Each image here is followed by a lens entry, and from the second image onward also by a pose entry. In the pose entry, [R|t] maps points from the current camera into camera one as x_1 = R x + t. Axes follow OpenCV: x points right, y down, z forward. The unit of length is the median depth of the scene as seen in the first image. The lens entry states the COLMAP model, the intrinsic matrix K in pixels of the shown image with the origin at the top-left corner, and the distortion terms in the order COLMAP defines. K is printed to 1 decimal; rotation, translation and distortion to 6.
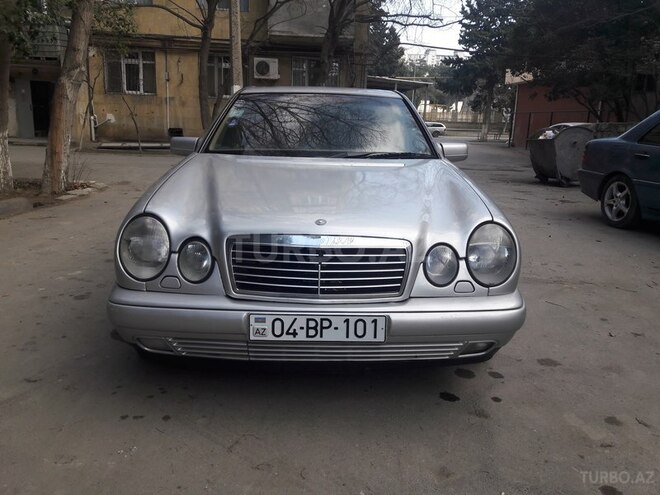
lens RADIAL K [[535.6, 0, 327.9], [0, 535.6, 248.9], [0, 0, 1]] dist [0.014452, 0.001879]
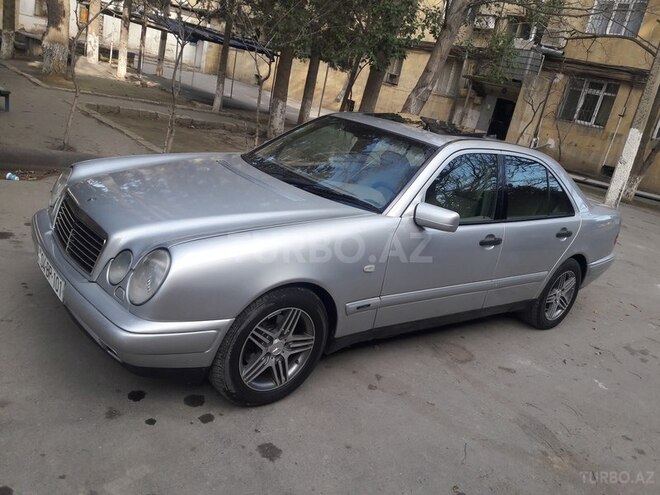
lens RADIAL K [[535.6, 0, 331.7], [0, 535.6, 245.4], [0, 0, 1]] dist [0.014452, 0.001879]
pose [[0.610285, 0.326719, -0.721669, 0.139094], [-0.361296, 0.925521, 0.113476, -0.032468], [0.704995, 0.191483, 0.682874, 0.058454]]
